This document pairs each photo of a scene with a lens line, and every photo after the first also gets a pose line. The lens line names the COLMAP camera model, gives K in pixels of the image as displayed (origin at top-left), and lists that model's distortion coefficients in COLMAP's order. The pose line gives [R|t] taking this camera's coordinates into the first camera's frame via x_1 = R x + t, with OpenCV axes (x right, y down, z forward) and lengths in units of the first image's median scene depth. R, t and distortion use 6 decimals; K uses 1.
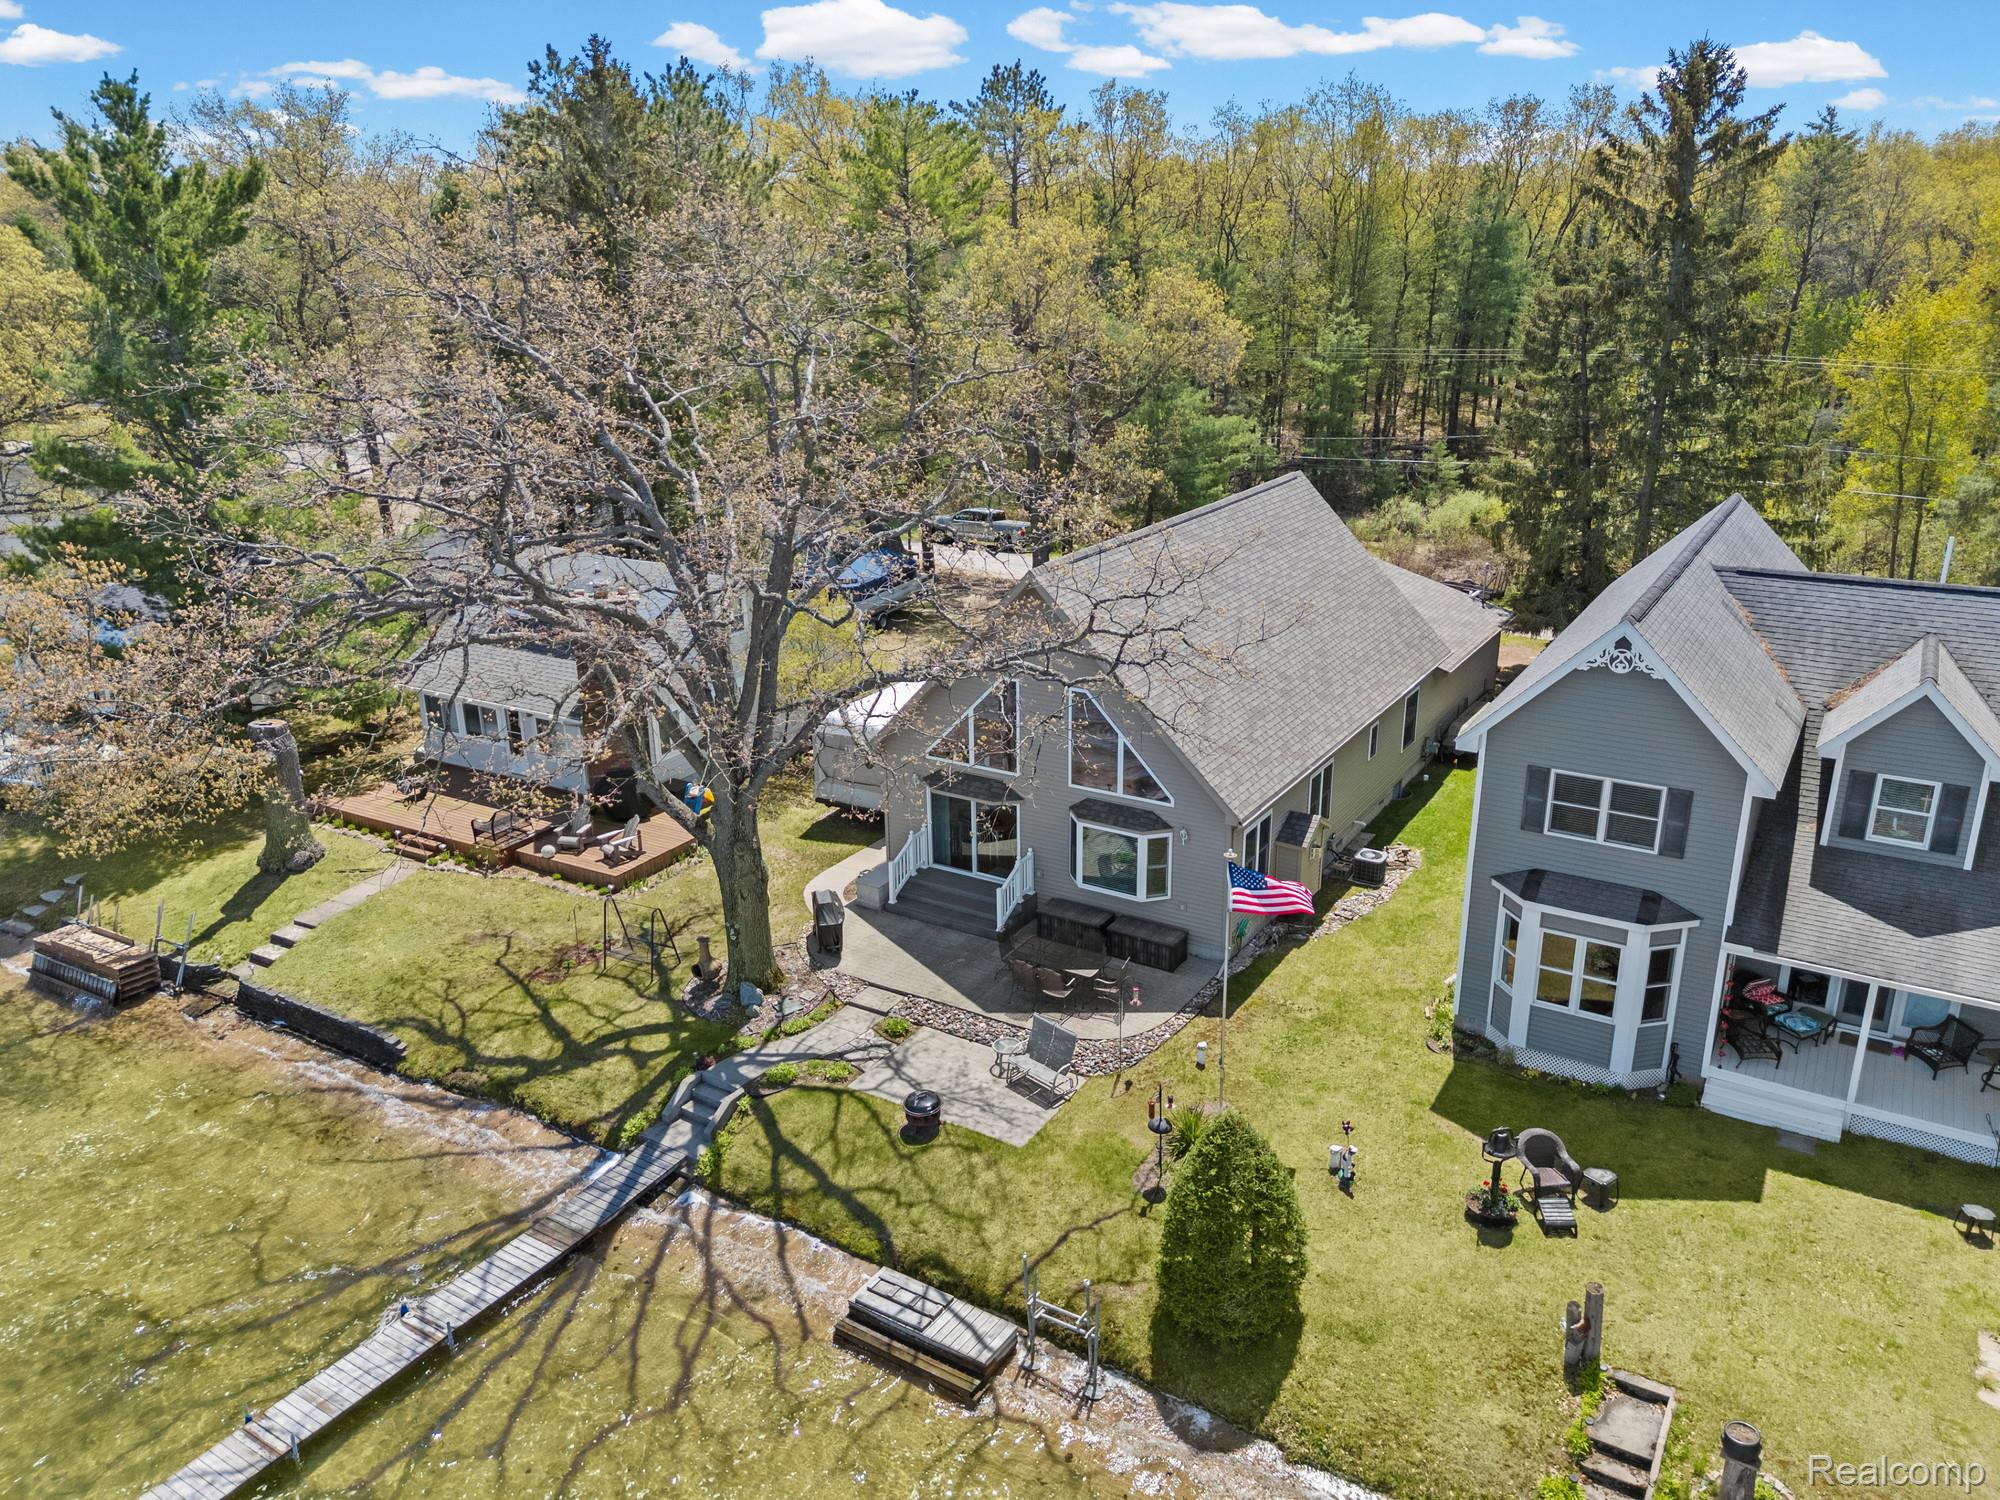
lens RADIAL K [[1457.4, 0, 1003.6], [0, 1457.4, 755.4], [0, 0, 1]] dist [0.078073, -0.071581]
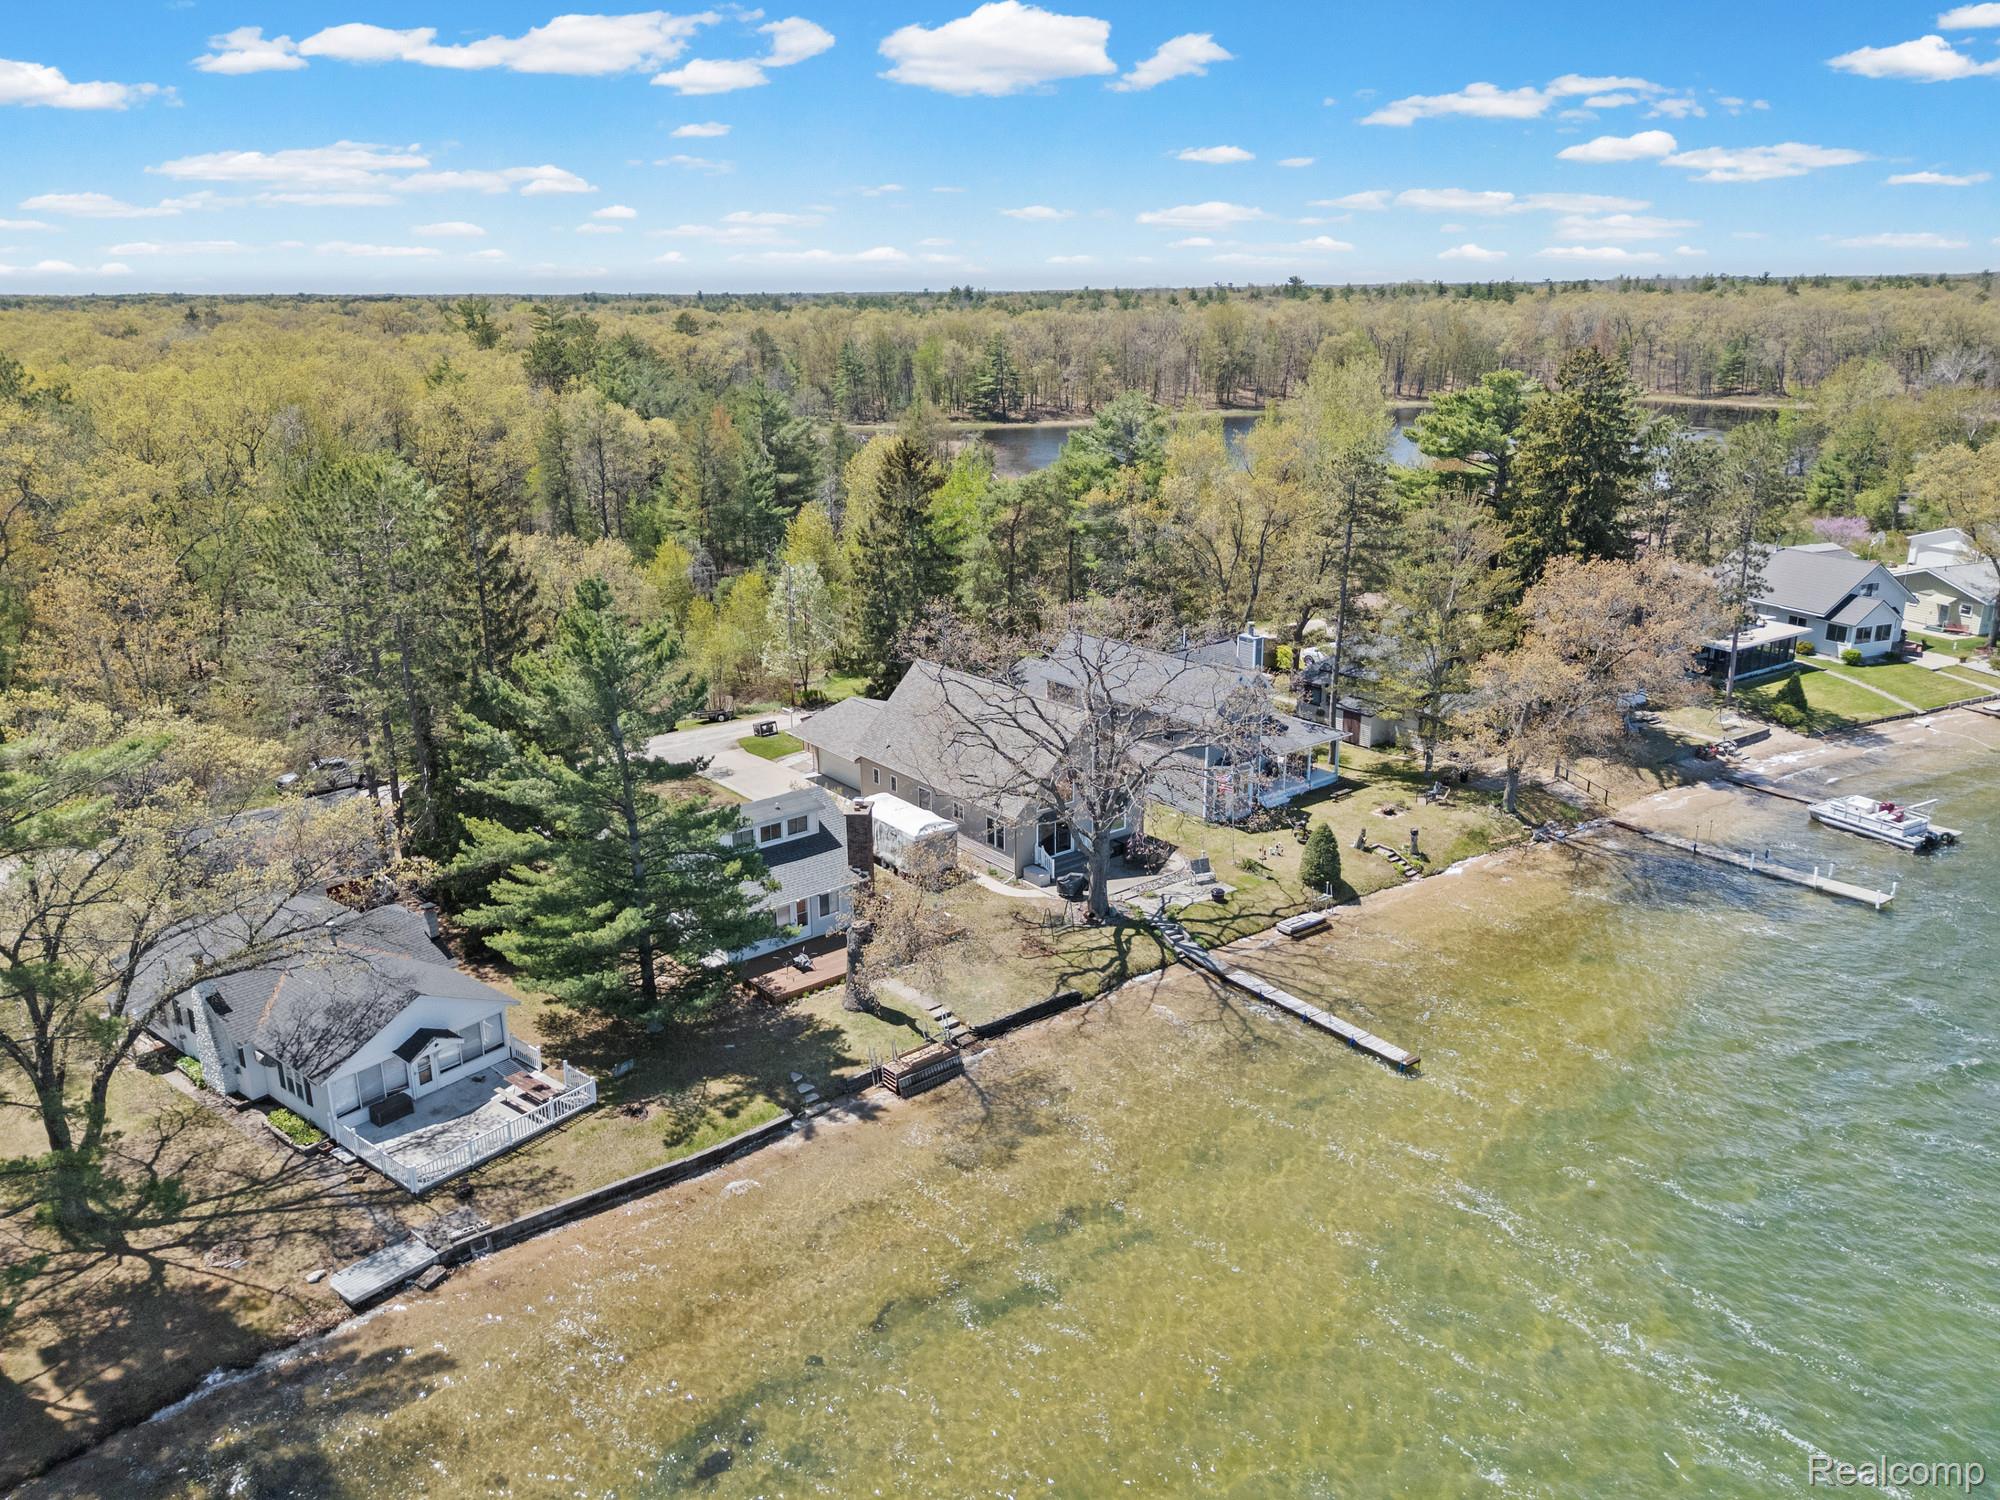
lens RADIAL K [[1455.0, 0, 999.3], [0, 1455.0, 782.7], [0, 0, 1]] dist [0.067298, -0.067619]
pose [[0.349460, -0.287888, 0.891627, -2.214866], [0.314358, 0.932491, 0.177874, -0.493145], [-0.882642, 0.218130, 0.416369, 0.140937]]
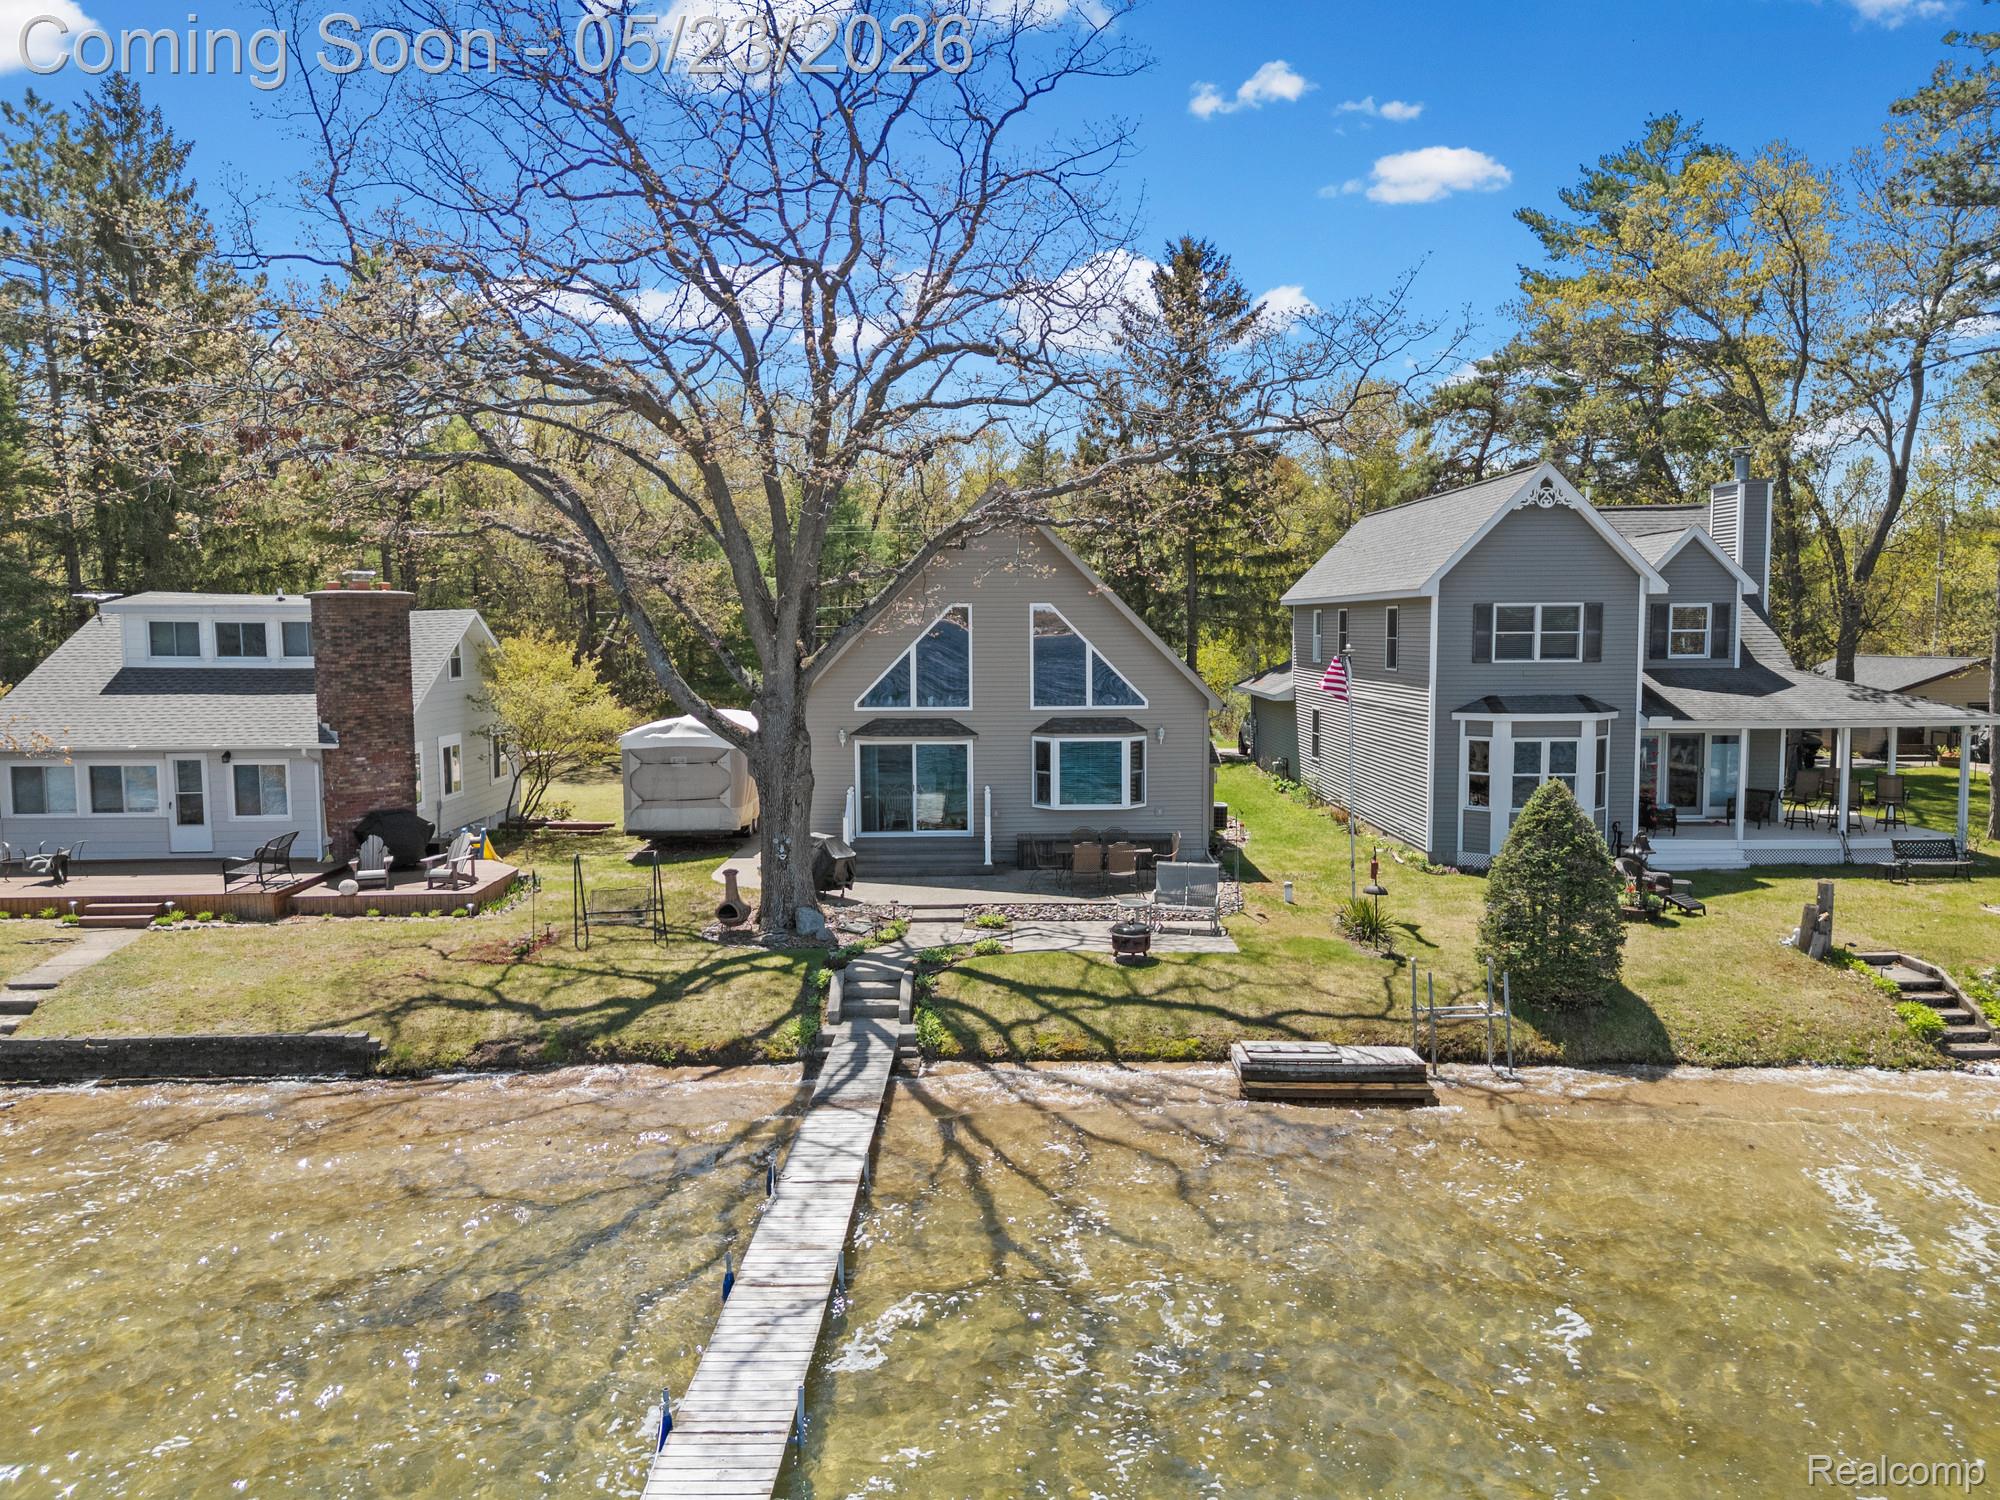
lens RADIAL K [[1446.9, 0, 996.1], [0, 1446.9, 780.6], [0, 0, 1]] dist [0.067390, -0.000819]
pose [[0.847709, -0.050514, 0.528050, -0.510967], [0.173064, 0.967324, -0.185293, 0.253589], [-0.501436, 0.248461, 0.828752, 0.225544]]
